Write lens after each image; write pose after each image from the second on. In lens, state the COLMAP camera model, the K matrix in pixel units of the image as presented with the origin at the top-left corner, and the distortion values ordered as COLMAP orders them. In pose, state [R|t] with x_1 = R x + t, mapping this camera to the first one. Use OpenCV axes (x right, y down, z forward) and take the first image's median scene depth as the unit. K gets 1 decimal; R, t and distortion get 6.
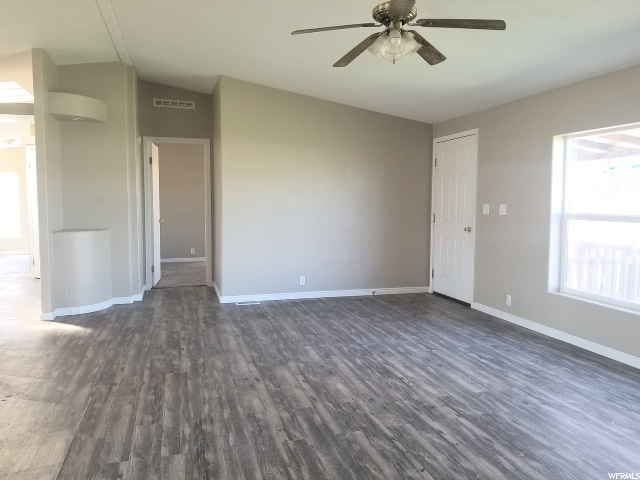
lens RADIAL K [[501.7, 0, 326.9], [0, 501.7, 242.0], [0, 0, 1]] dist [0.061194, -0.103620]
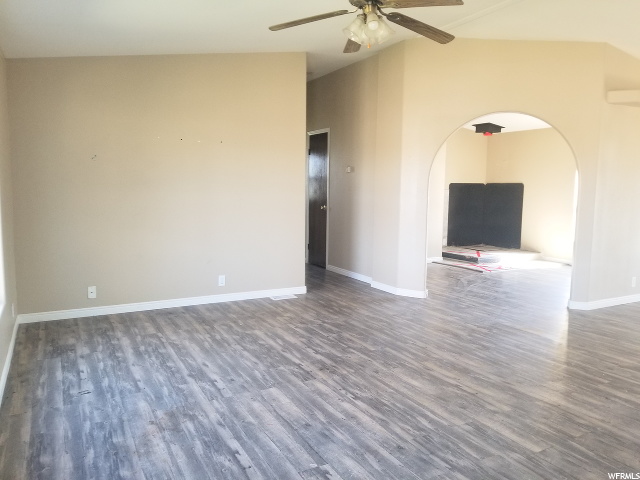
lens RADIAL K [[501.7, 0, 326.9], [0, 501.7, 242.0], [0, 0, 1]] dist [0.061194, -0.103620]
pose [[-0.980128, 0.006577, -0.198256, 0.363320], [-0.031579, 0.981530, 0.188682, -0.141257], [0.195836, 0.191193, -0.961818, 1.768769]]
